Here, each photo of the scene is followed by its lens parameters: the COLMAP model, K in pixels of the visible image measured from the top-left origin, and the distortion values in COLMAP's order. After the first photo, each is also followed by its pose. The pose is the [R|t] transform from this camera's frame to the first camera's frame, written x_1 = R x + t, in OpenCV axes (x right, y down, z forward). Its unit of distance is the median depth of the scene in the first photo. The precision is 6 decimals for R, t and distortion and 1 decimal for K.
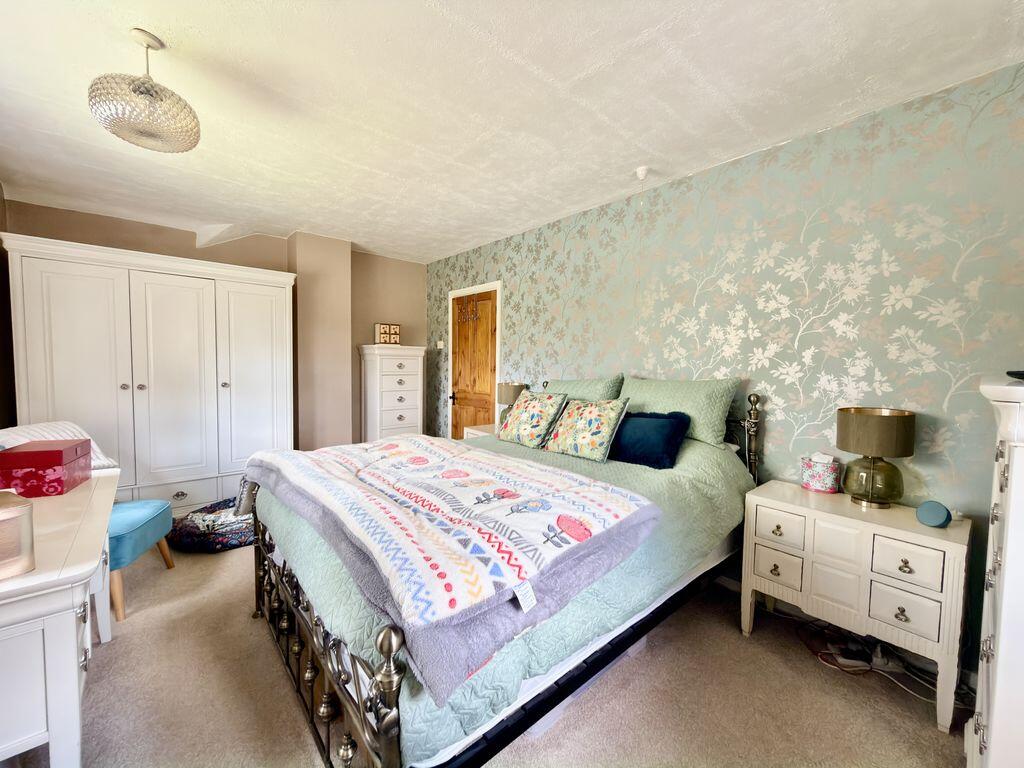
lens RADIAL K [[407.1, 0, 507.9], [0, 407.1, 381.3], [0, 0, 1]] dist [0.000238, -0.000060]
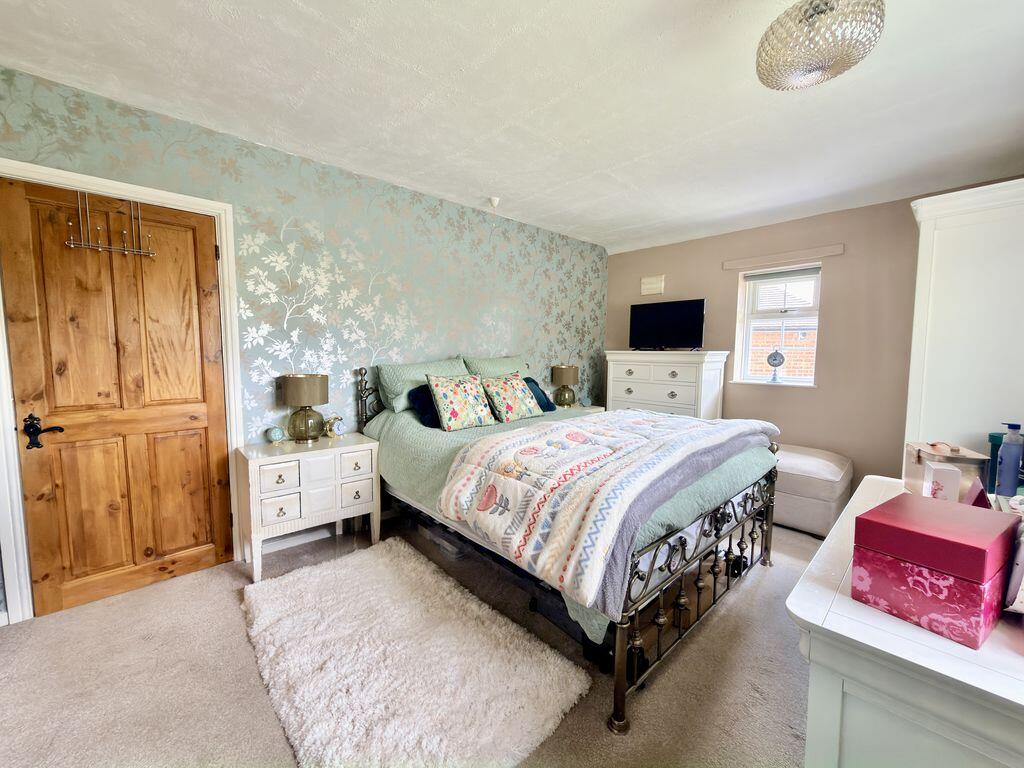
lens RADIAL K [[407.1, 0, 508.7], [0, 407.1, 385.2], [0, 0, 1]] dist [0.000238, -0.000060]
pose [[-0.025497, -0.101422, 0.994517, -0.842481], [0.039251, 0.993971, 0.102373, -0.042821], [-0.998904, 0.041646, -0.021362, 0.809336]]
